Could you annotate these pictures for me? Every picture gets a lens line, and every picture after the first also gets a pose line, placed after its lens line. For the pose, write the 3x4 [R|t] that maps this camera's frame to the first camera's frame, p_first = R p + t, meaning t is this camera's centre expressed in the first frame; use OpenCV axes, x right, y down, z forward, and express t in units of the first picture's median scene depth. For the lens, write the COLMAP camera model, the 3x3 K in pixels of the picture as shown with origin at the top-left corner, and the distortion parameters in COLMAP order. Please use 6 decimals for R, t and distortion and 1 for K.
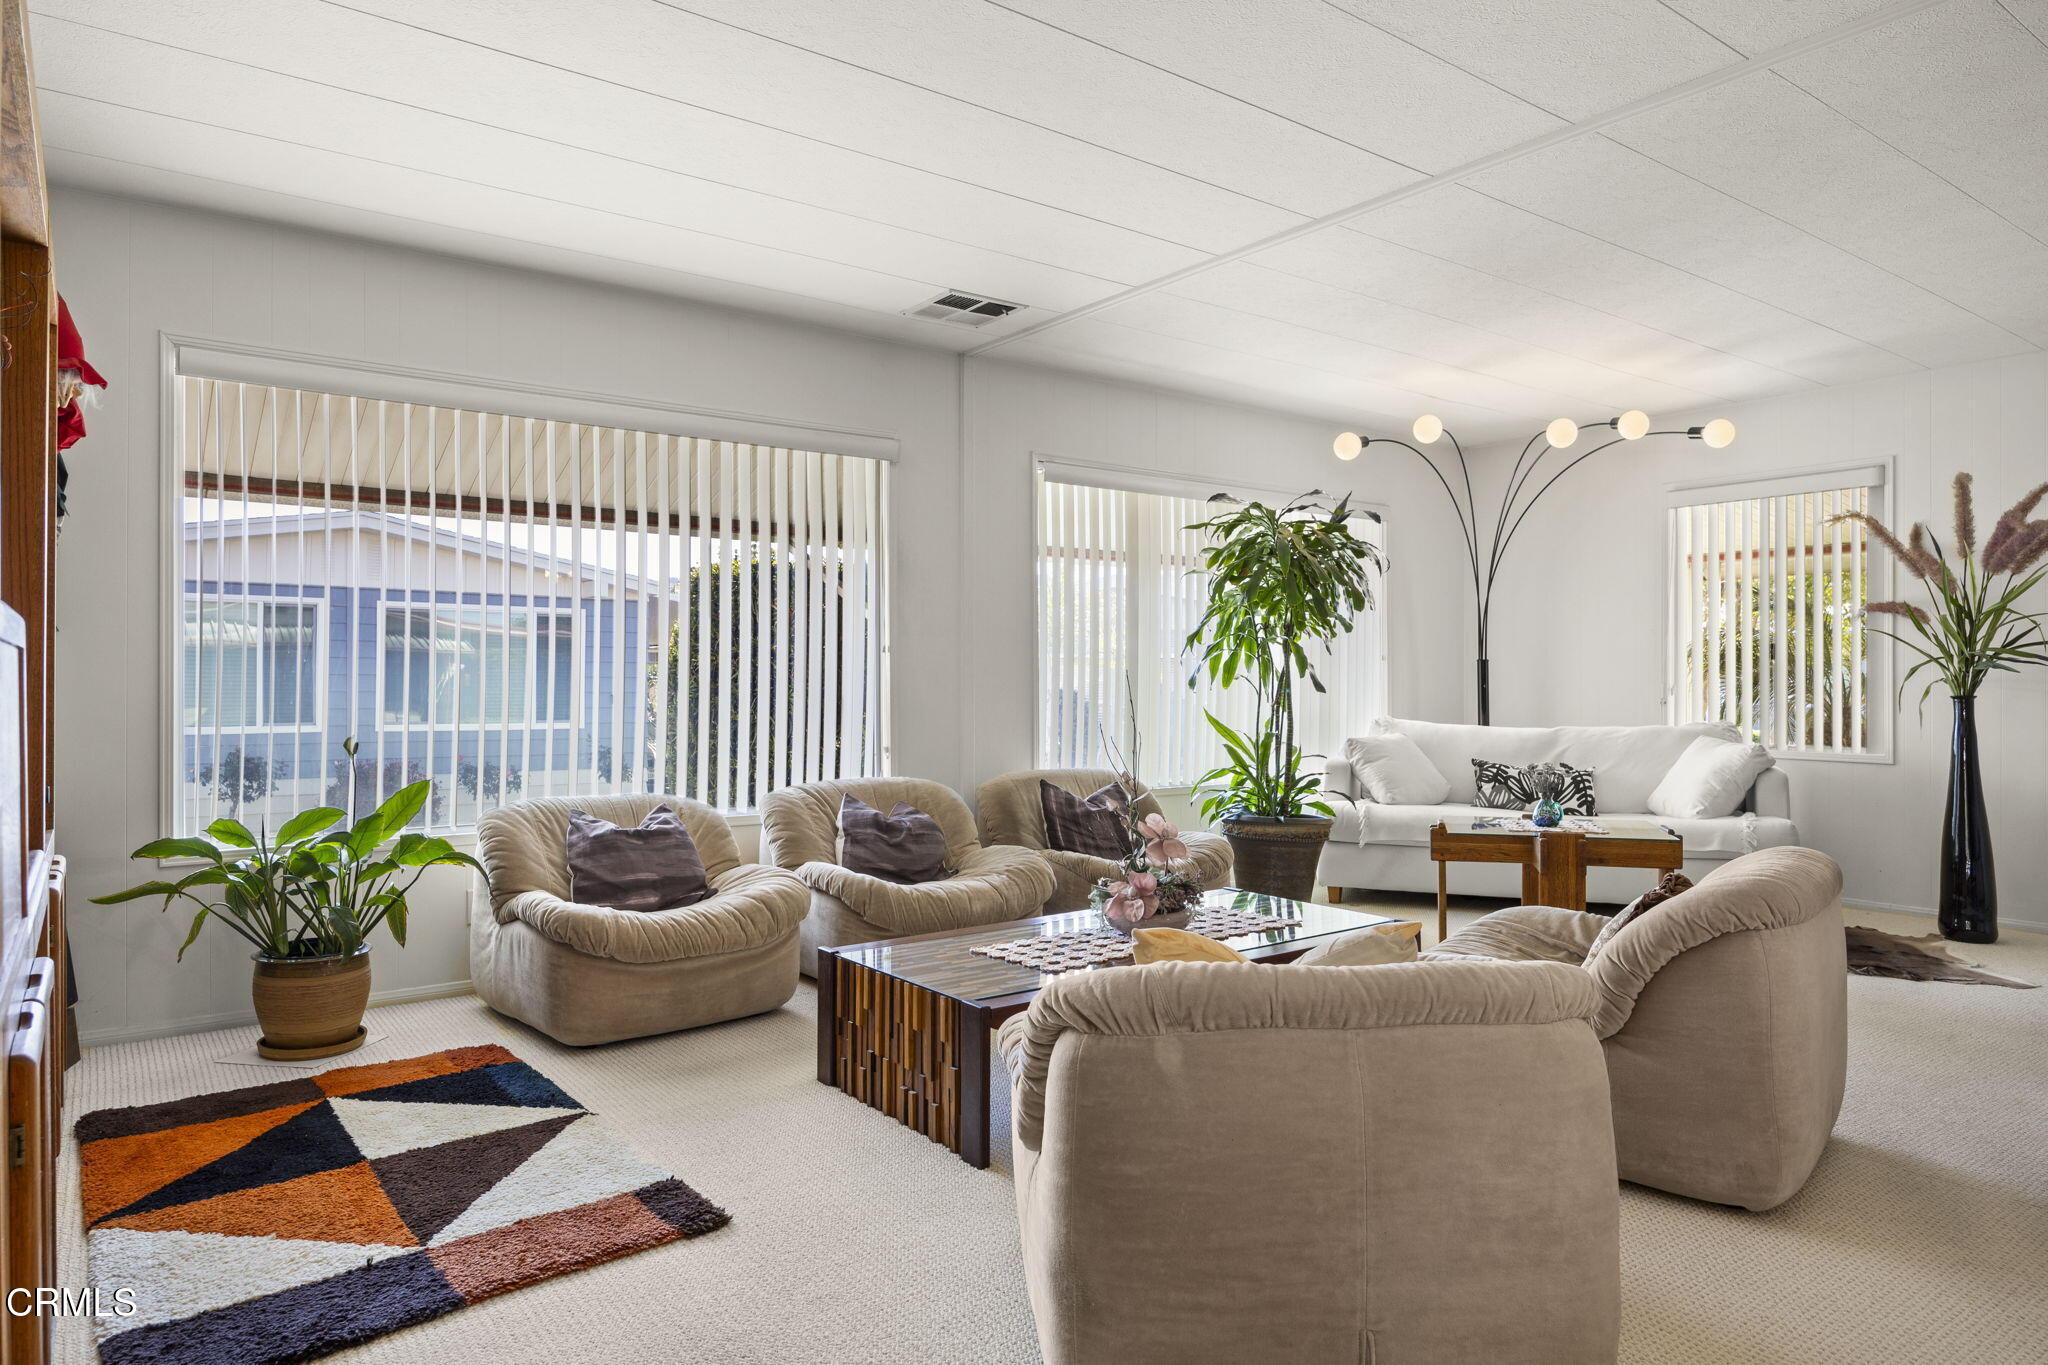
lens RADIAL K [[1266.9, 0, 1027.5], [0, 1266.9, 674.7], [0, 0, 1]] dist [0.006113, -0.001714]
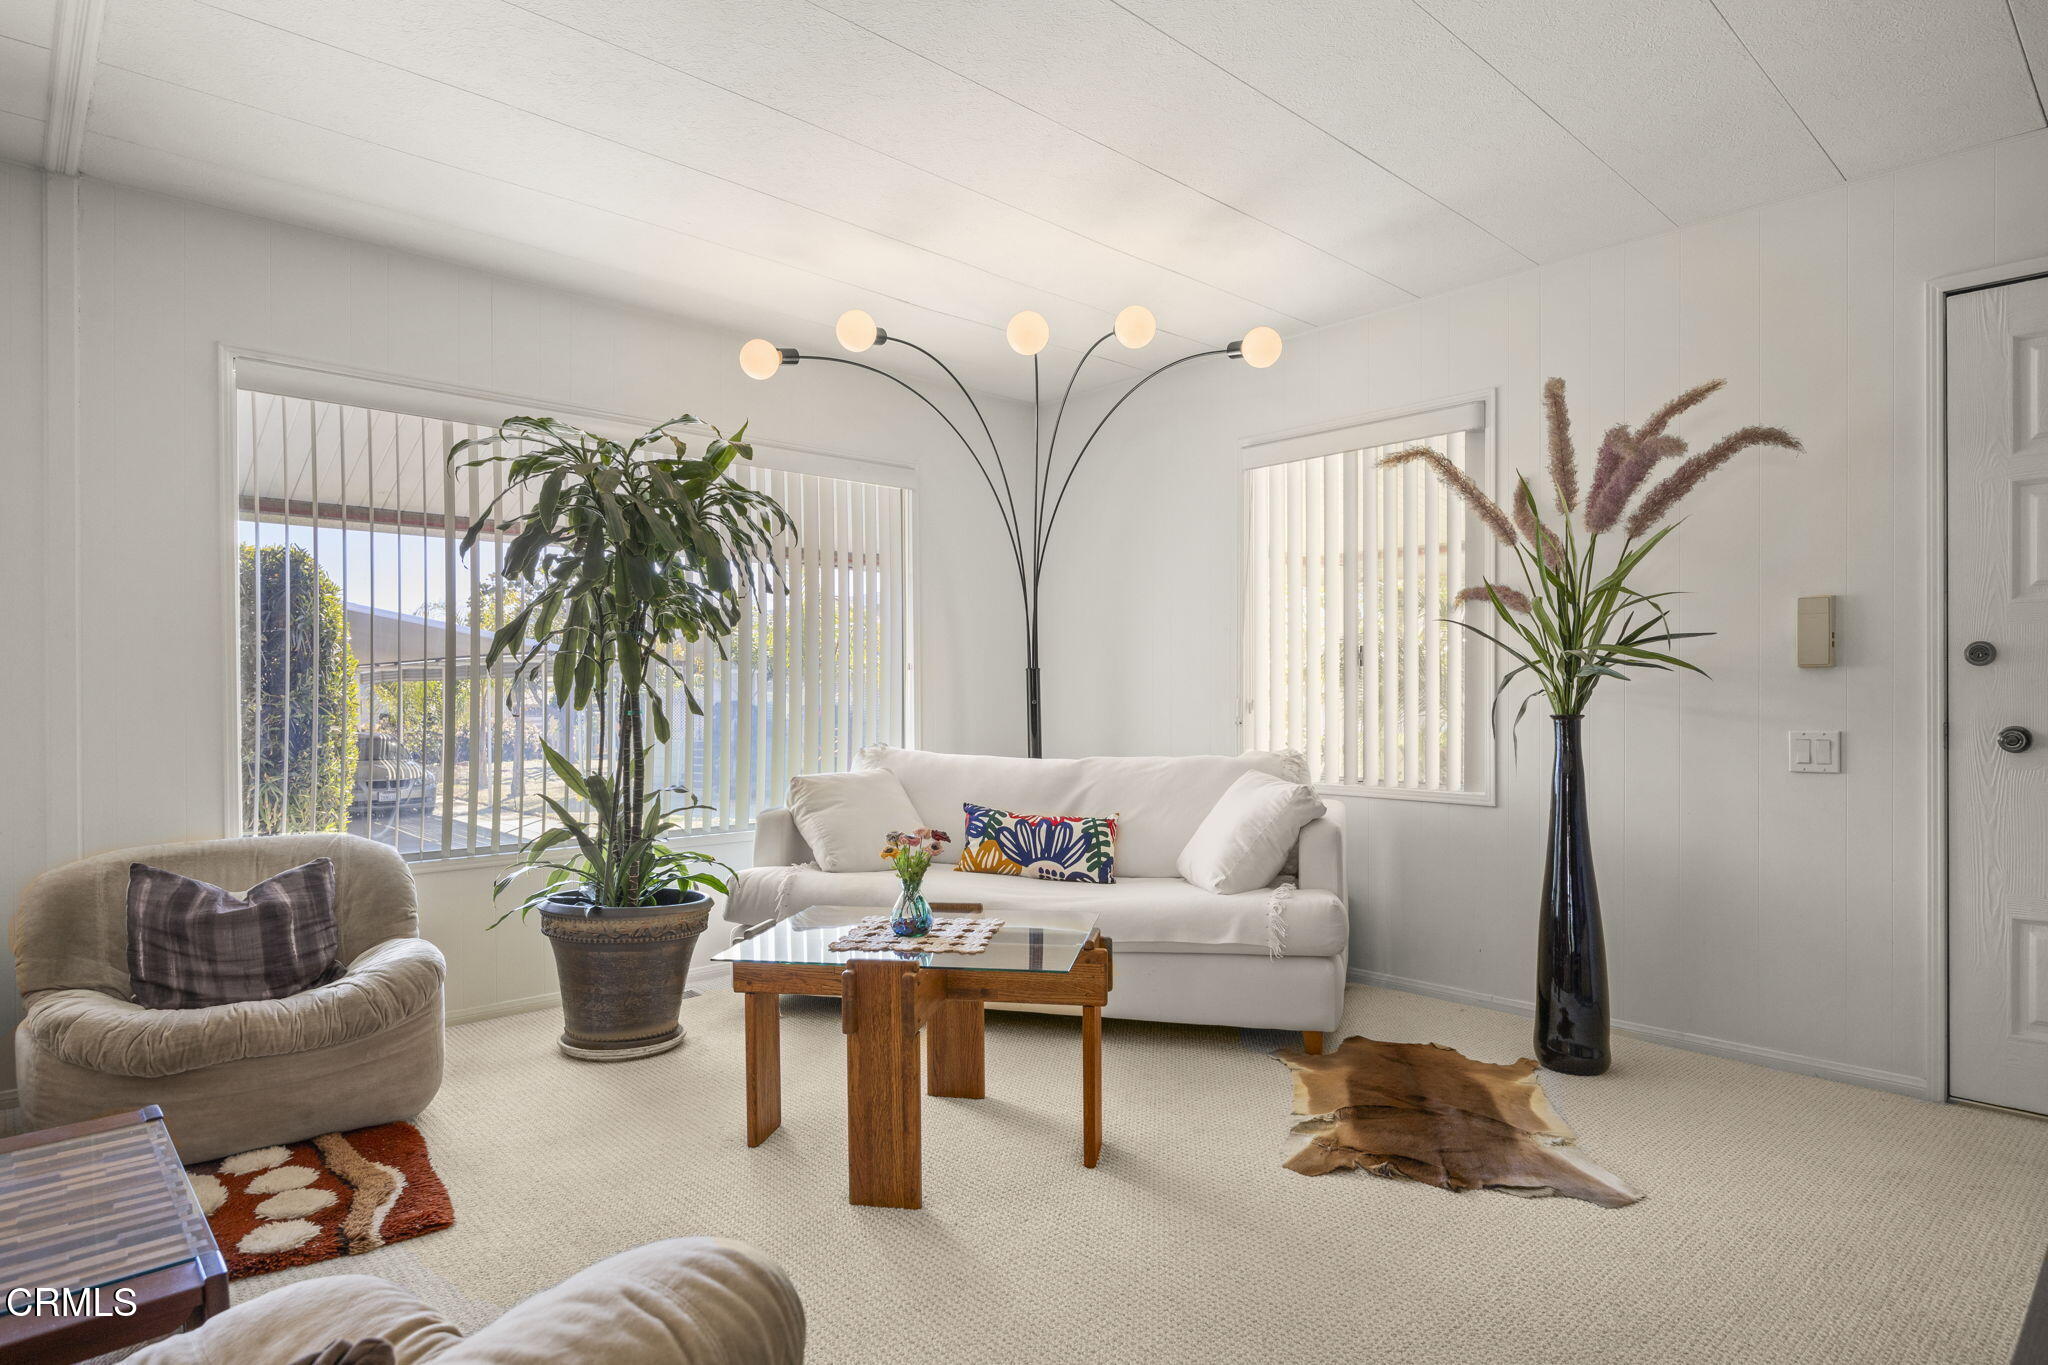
lens RADIAL K [[1118.3, 0, 1022.8], [0, 1118.3, 701.5], [0, 0, 1]] dist [0.004330, 0.000545]
pose [[0.994357, -0.005435, 0.105943, 0.356580], [0.004302, 0.999931, 0.010922, 0.000997], [-0.105995, -0.010404, 0.994312, 0.401725]]
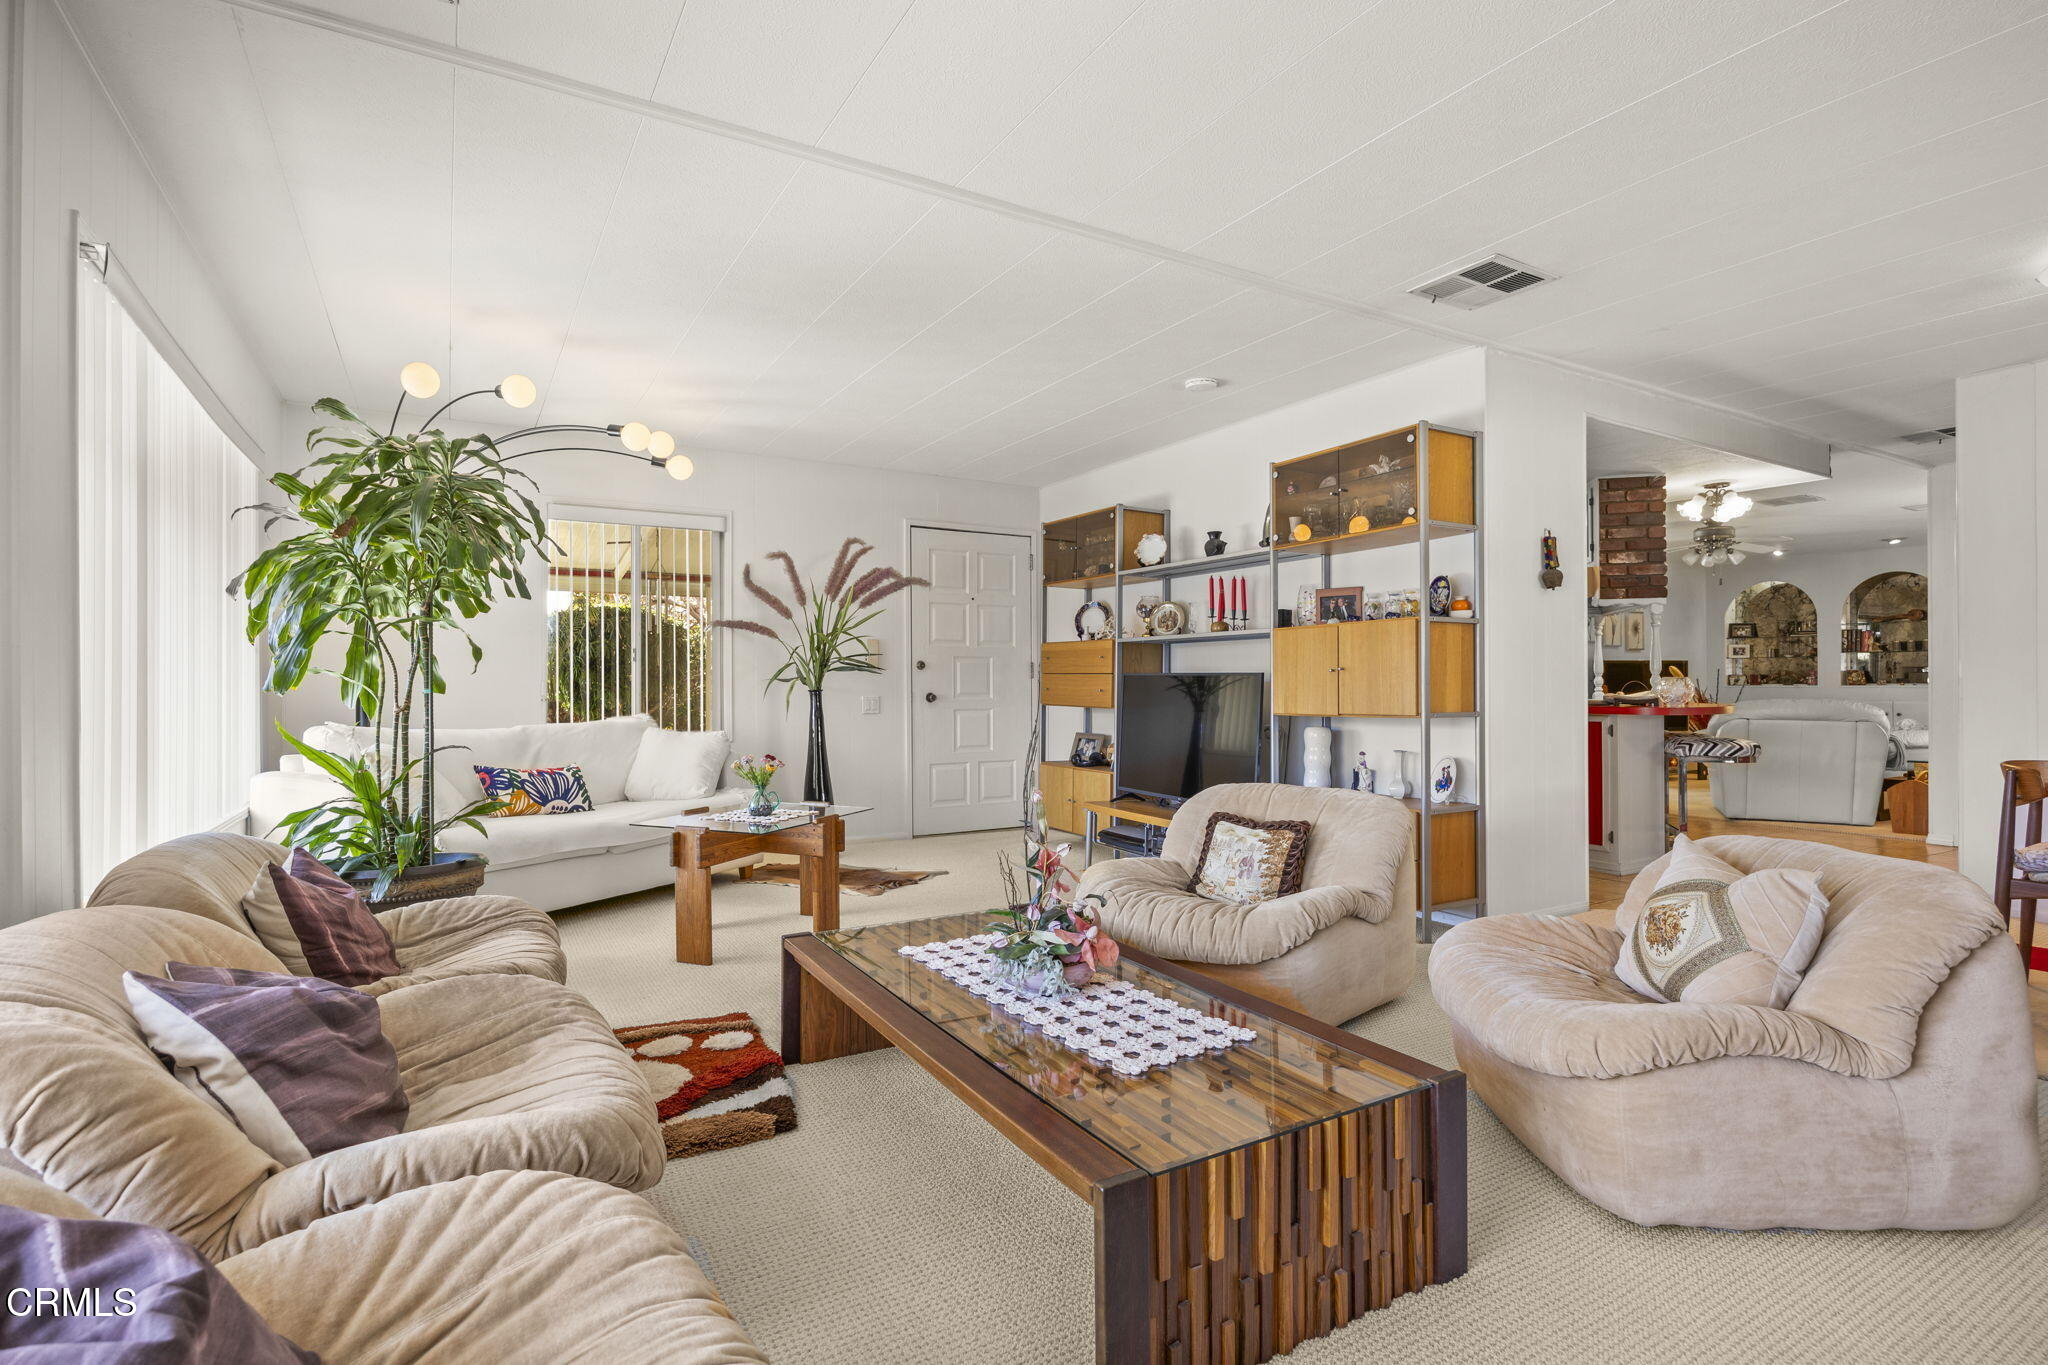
lens RADIAL K [[998.3, 0, 1029.8], [0, 998.3, 686.3], [0, 0, 1]] dist [-0.000228, -0.000118]
pose [[0.113185, -0.004965, 0.993562, -0.346863], [-0.004826, 0.999973, 0.005547, 0.004653], [-0.993562, -0.005423, 0.113158, 0.596290]]
